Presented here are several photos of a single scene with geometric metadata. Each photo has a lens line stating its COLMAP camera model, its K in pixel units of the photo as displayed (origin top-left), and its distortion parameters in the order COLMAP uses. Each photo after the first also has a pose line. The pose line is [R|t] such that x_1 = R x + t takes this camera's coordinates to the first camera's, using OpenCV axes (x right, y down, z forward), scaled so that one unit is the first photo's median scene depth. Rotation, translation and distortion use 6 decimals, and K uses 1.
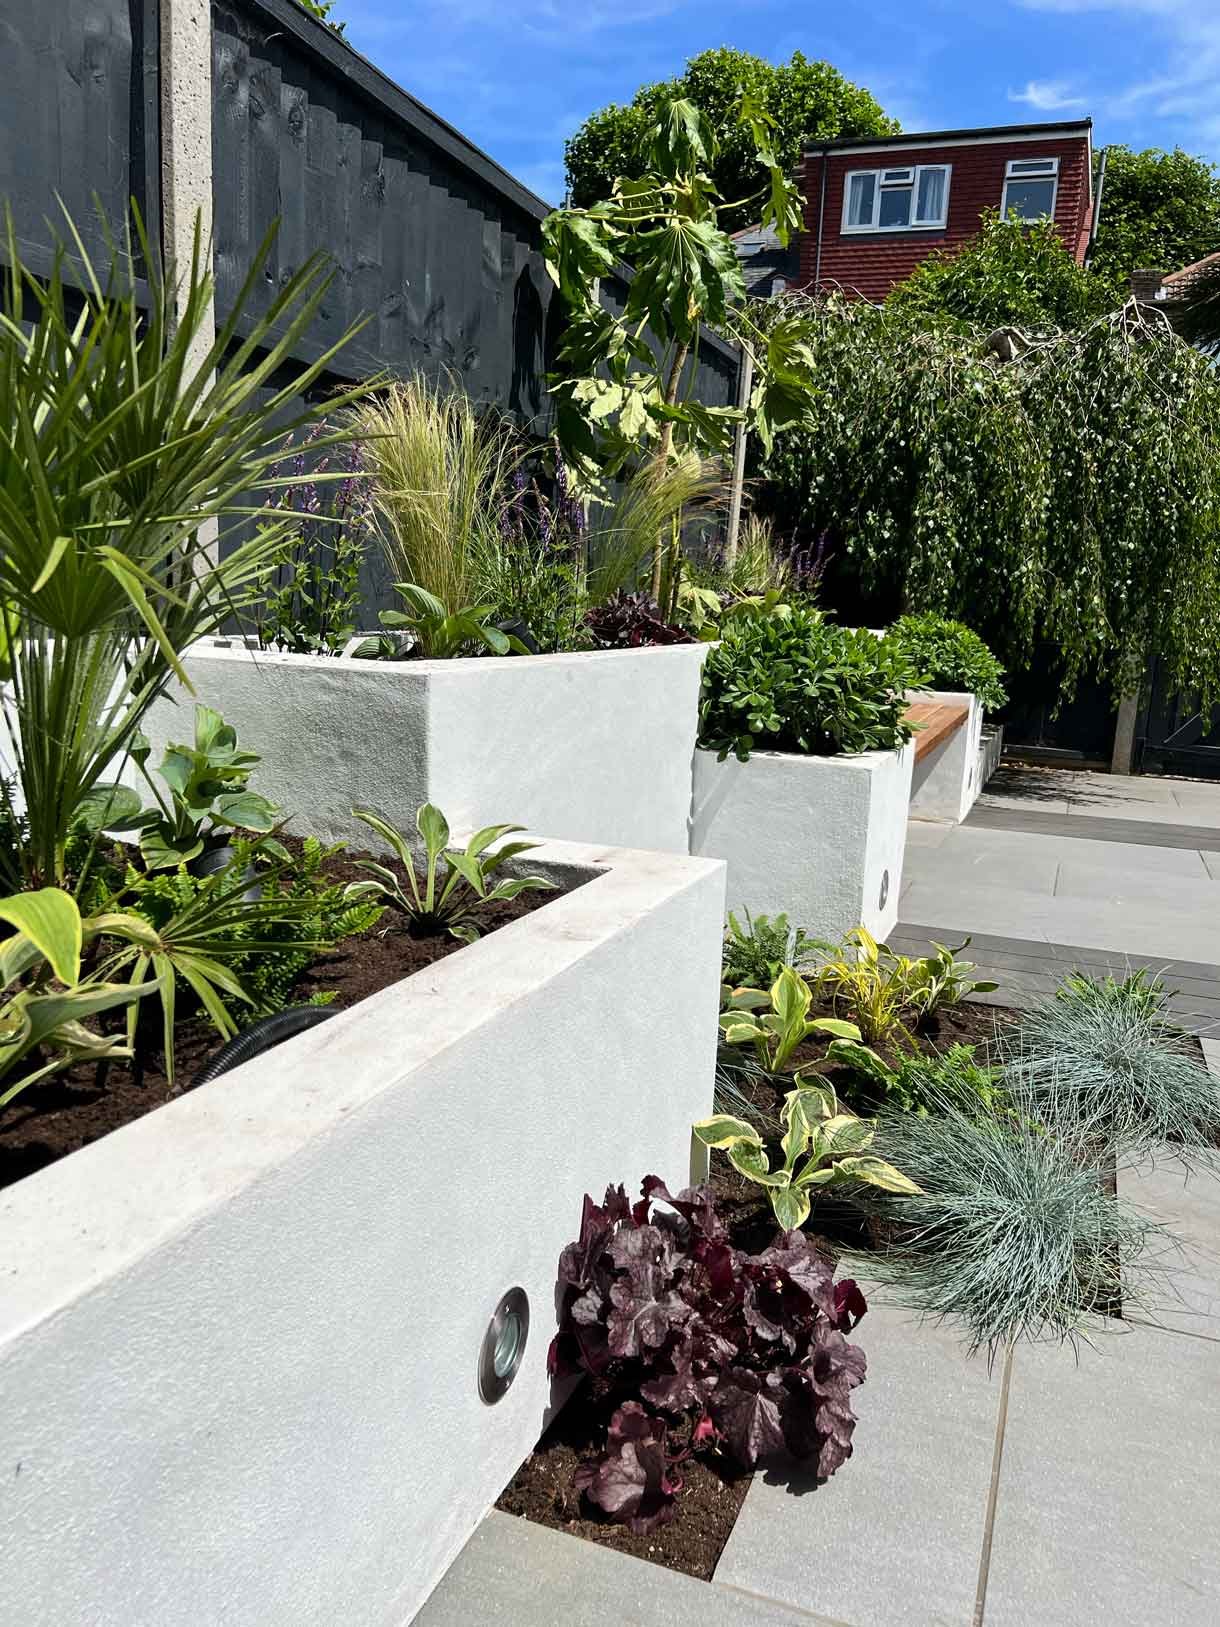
lens RADIAL K [[1229.5, 0, 610.5], [0, 1229.5, 821.4], [0, 0, 1]] dist [0.038578, -0.035447]
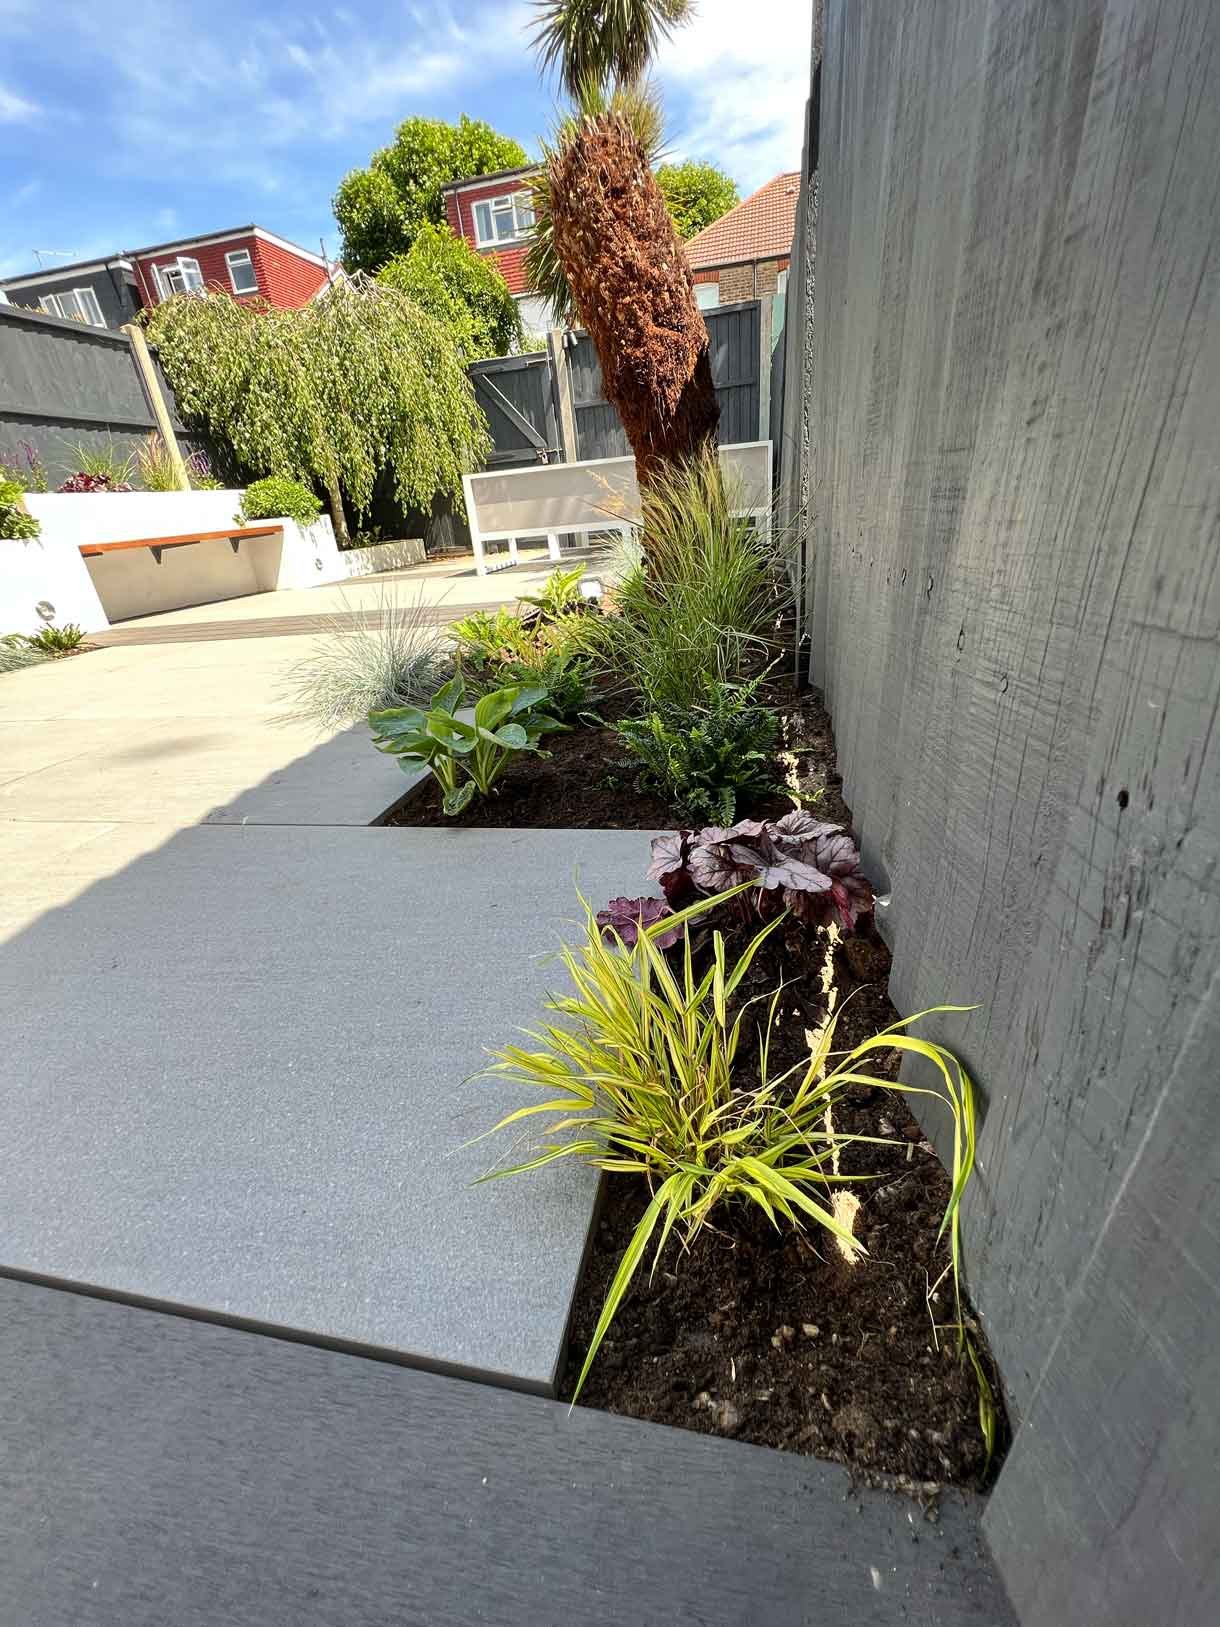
lens RADIAL K [[653.9, 0, 601.7], [0, 653.9, 816.3], [0, 0, 1]] dist [0.000901, -0.000741]
pose [[0.977190, -0.195643, 0.082607, 0.967557], [0.167152, 0.948500, 0.269086, 0.239899], [-0.130998, -0.249140, 0.959567, -0.279778]]
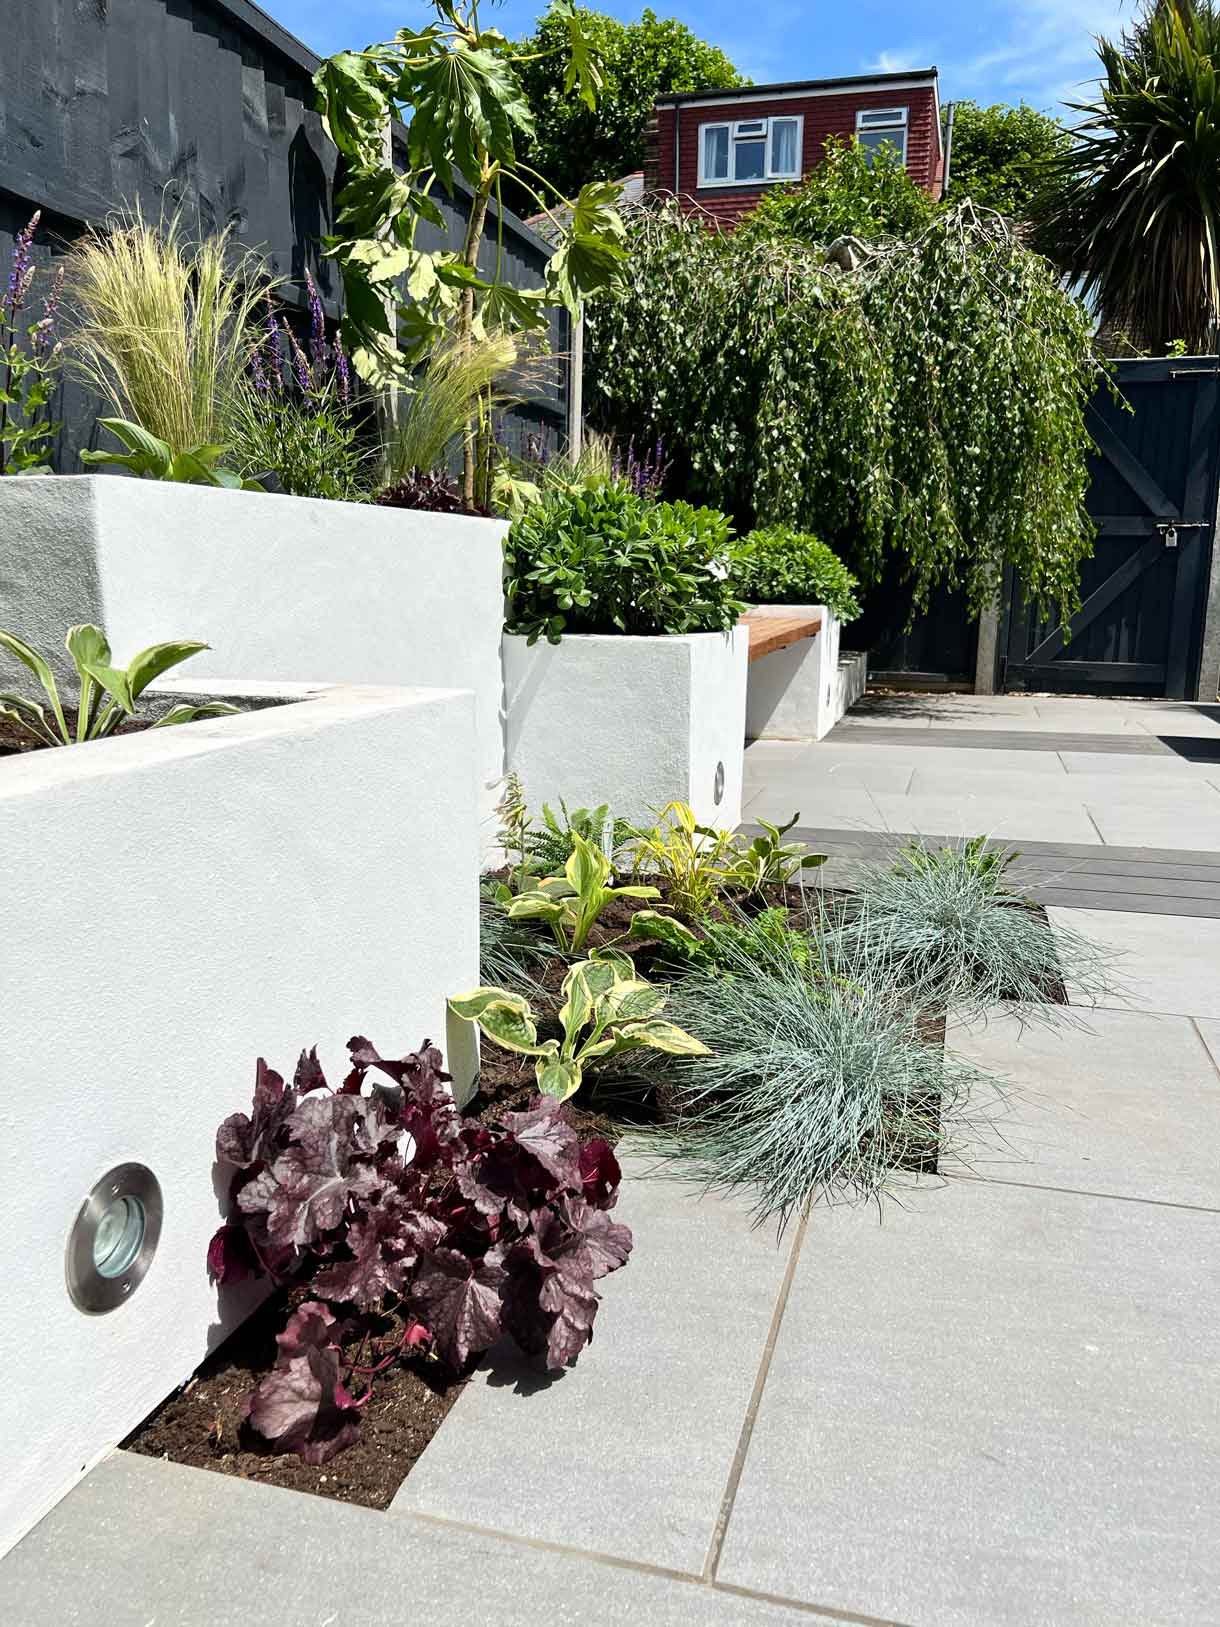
lens RADIAL K [[1229.5, 0, 612.6], [0, 1229.5, 816.0], [0, 0, 1]] dist [0.038578, -0.035447]
pose [[0.995023, -0.055974, 0.082444, 0.061325], [0.054749, 0.998355, 0.017046, 0.058625], [-0.083263, -0.012447, 0.996450, 0.074683]]
